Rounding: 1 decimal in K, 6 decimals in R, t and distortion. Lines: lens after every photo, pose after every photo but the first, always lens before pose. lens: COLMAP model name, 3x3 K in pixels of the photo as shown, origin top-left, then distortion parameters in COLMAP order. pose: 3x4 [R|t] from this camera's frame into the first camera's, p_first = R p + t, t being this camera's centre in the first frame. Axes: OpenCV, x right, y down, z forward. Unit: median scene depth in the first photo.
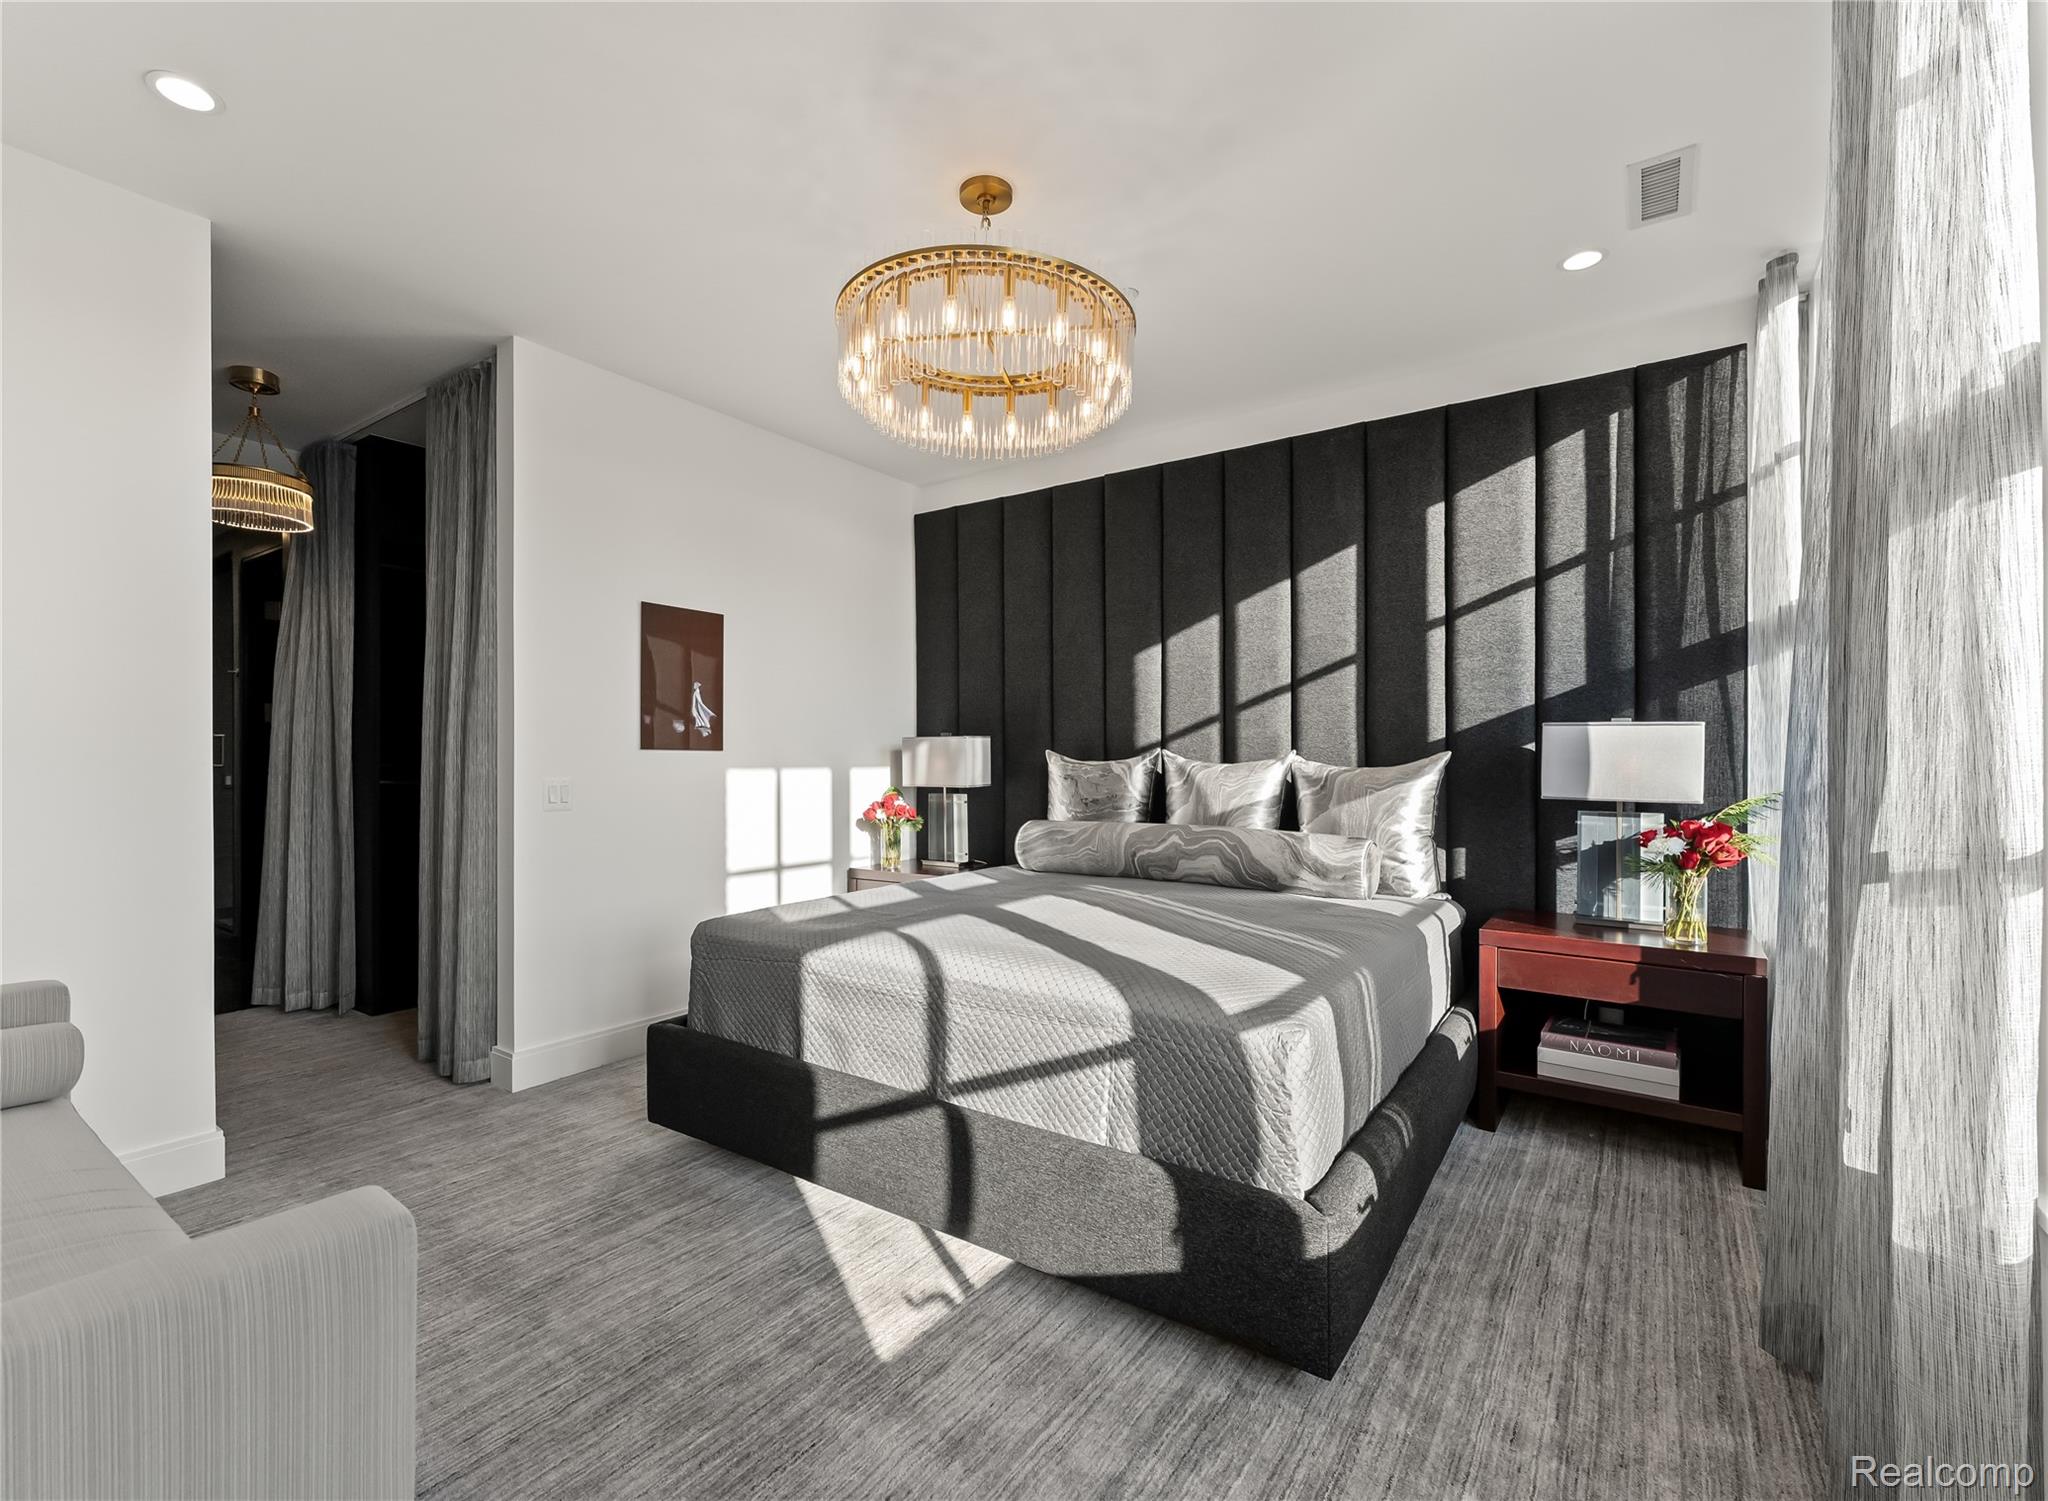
lens RADIAL K [[898.1, 0, 1024.0], [0, 898.1, 750.5], [0, 0, 1]] dist [0.000769, 0.000110]
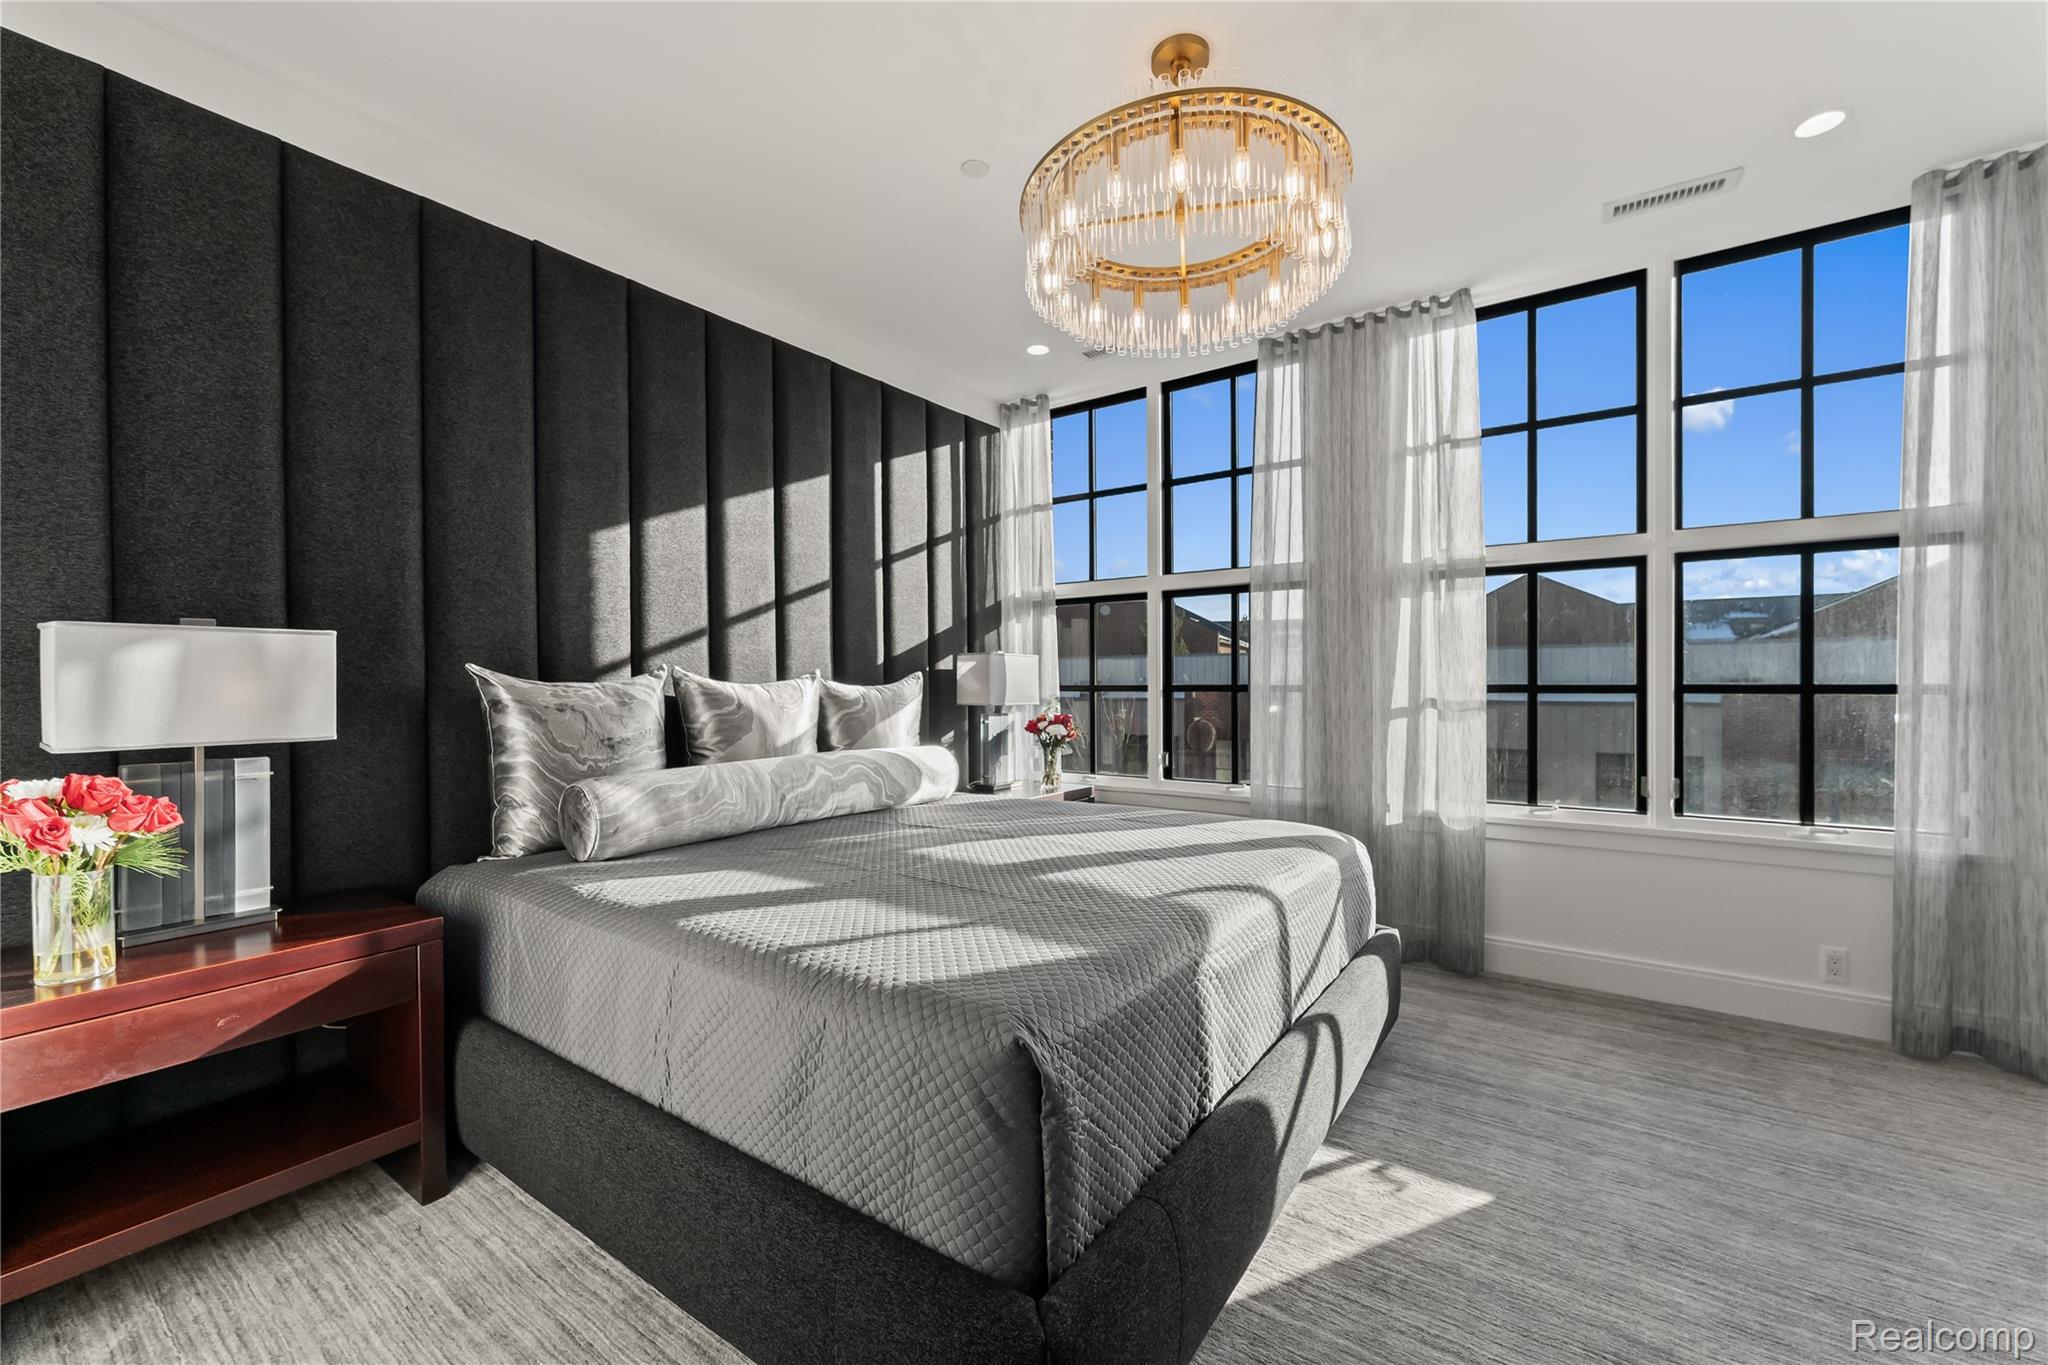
lens RADIAL K [[807.4, 0, 1024.0], [0, 807.4, 682.5], [0, 0, 1]] dist [0.001104, 0.000043]
pose [[0.029248, -0.003539, 0.999566, -0.592425], [-0.002158, 0.999991, 0.003604, 0.010288], [-0.999570, -0.002262, 0.029240, 0.773369]]
